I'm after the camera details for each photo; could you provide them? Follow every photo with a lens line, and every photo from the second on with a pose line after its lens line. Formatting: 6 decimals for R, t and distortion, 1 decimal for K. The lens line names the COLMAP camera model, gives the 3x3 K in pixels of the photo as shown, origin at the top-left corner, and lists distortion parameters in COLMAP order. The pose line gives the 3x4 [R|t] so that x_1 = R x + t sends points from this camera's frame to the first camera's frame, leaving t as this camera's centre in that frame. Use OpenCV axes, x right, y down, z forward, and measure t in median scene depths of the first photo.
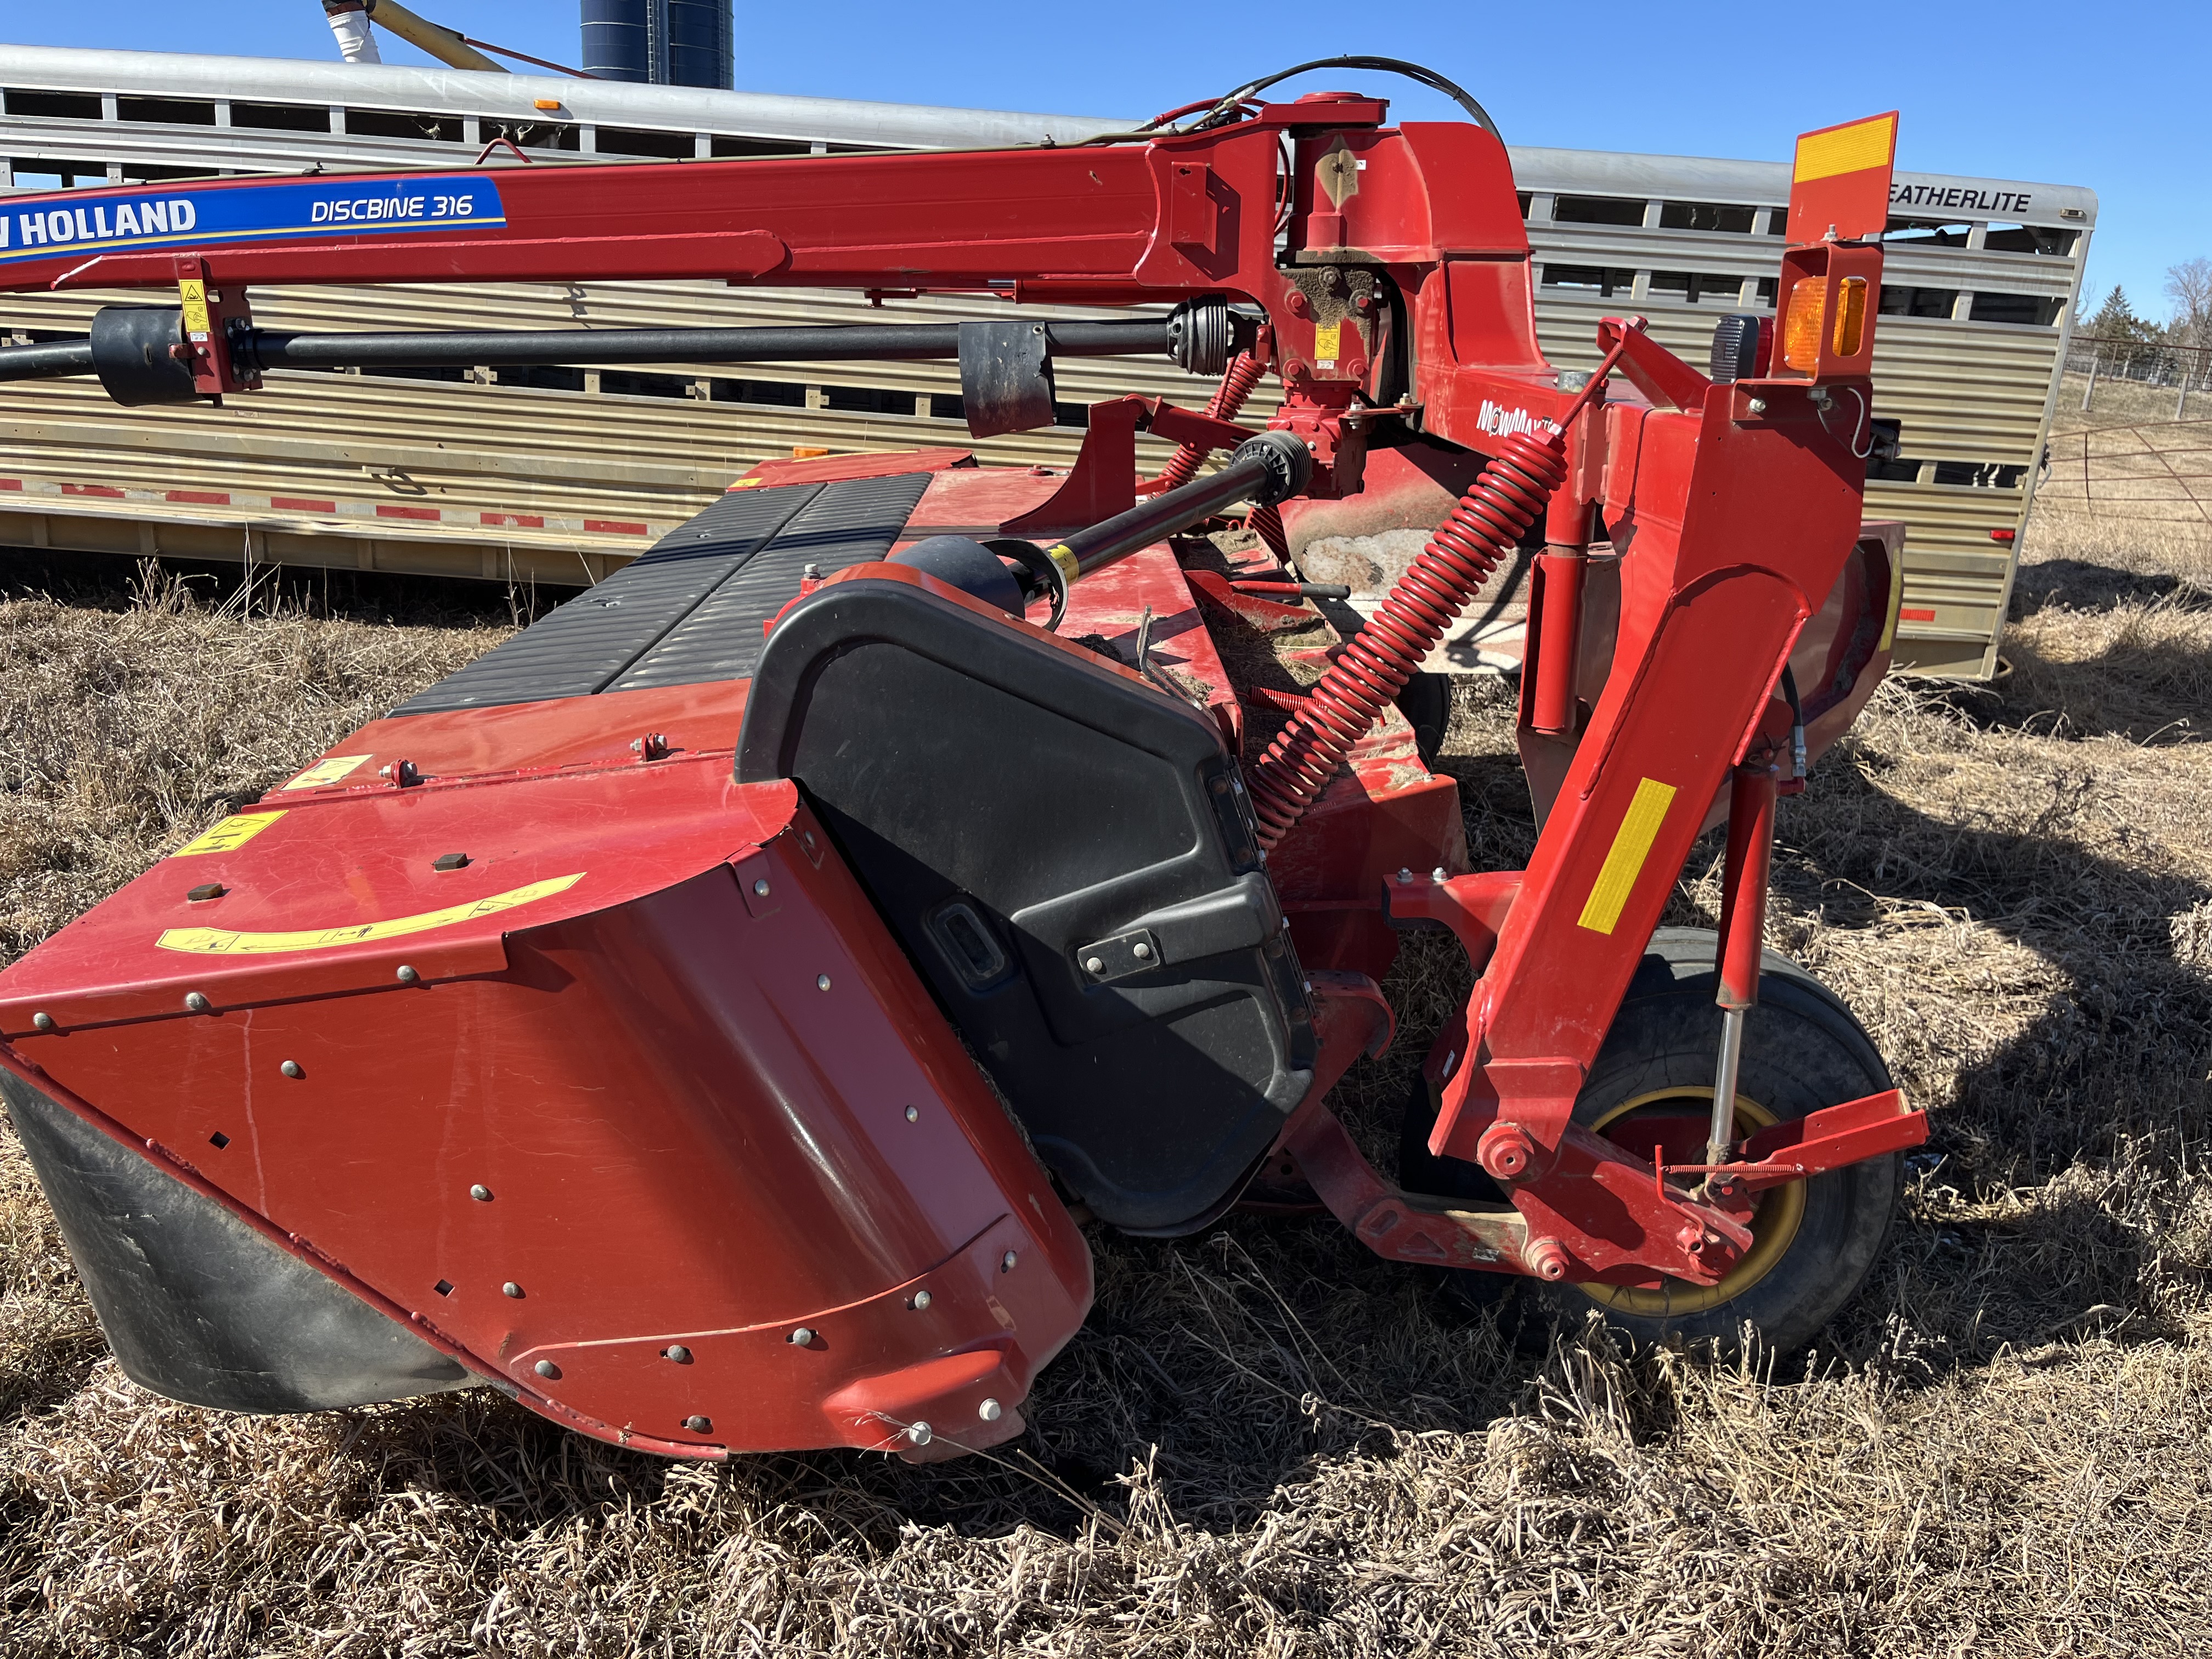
lens RADIAL K [[1697.1, 0, 1087.5], [0, 1697.1, 836.0], [0, 0, 1]] dist [0.059316, -0.090729]
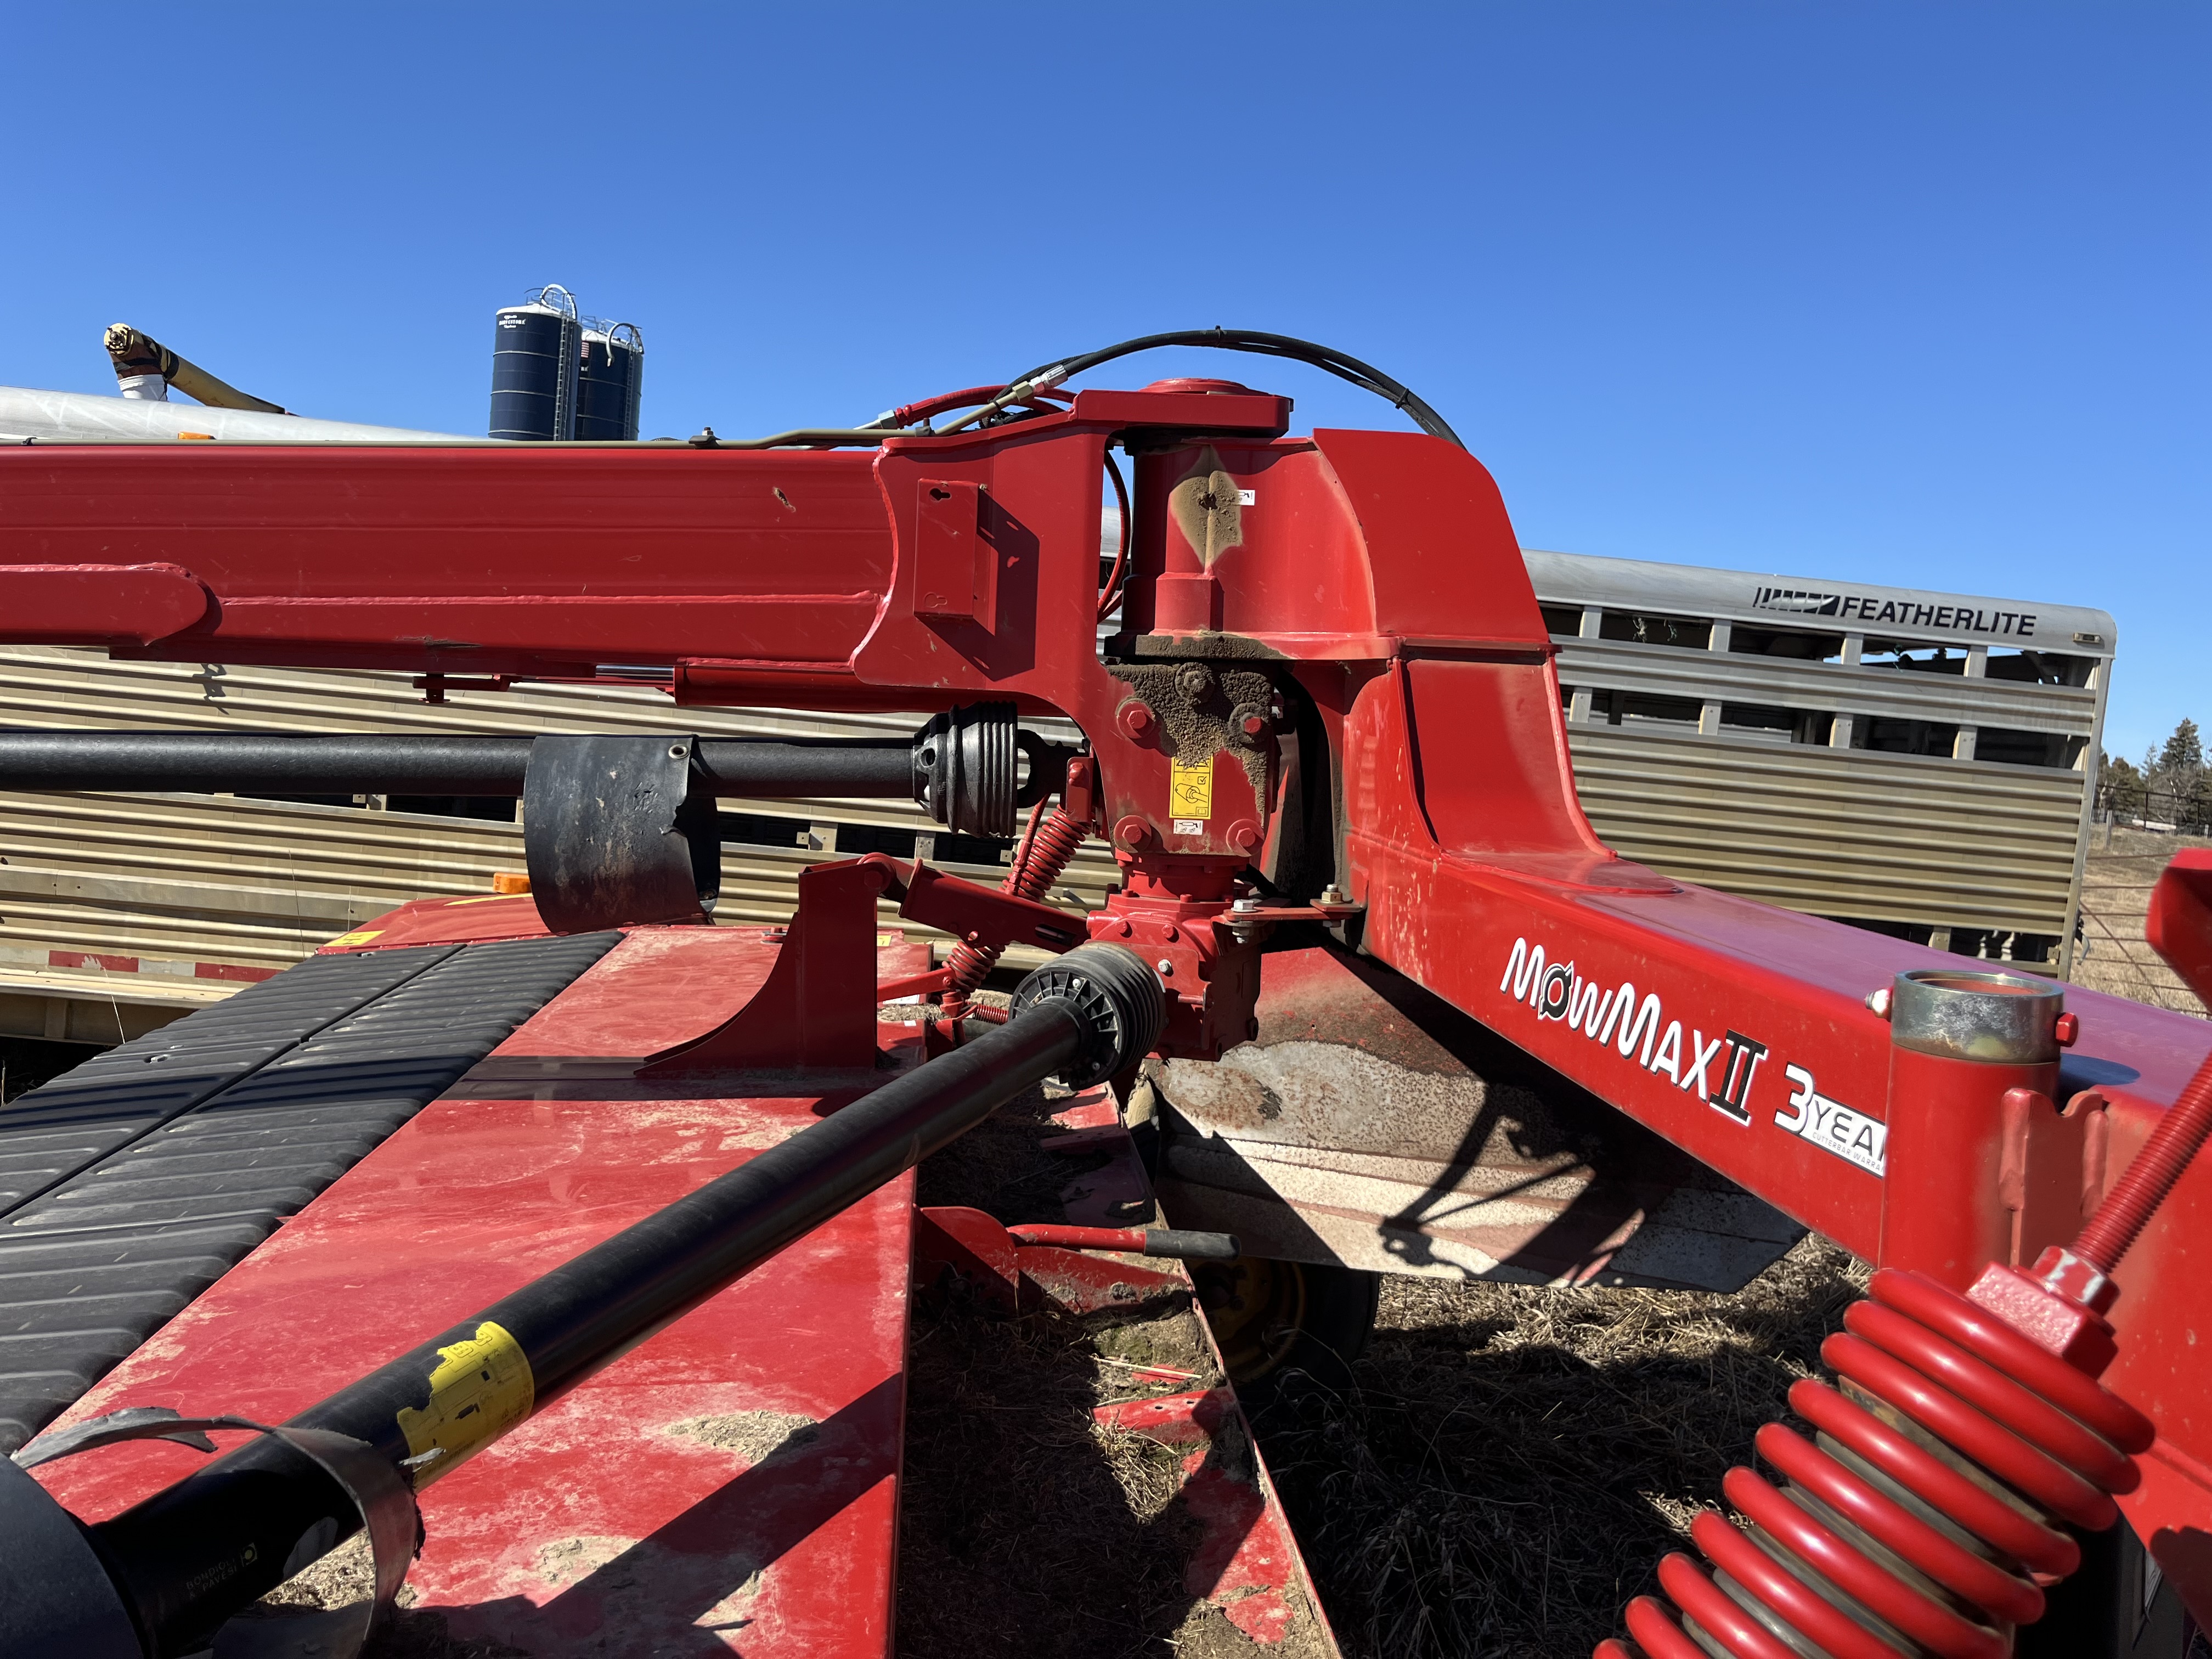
lens RADIAL K [[1697.1, 0, 1100.2], [0, 1697.1, 806.4], [0, 0, 1]] dist [0.059316, -0.090729]
pose [[0.996671, 0.027314, 0.076822, 0.067977], [-0.008184, 0.970971, -0.239059, -0.150576], [-0.081122, 0.237634, 0.967961, 0.463280]]
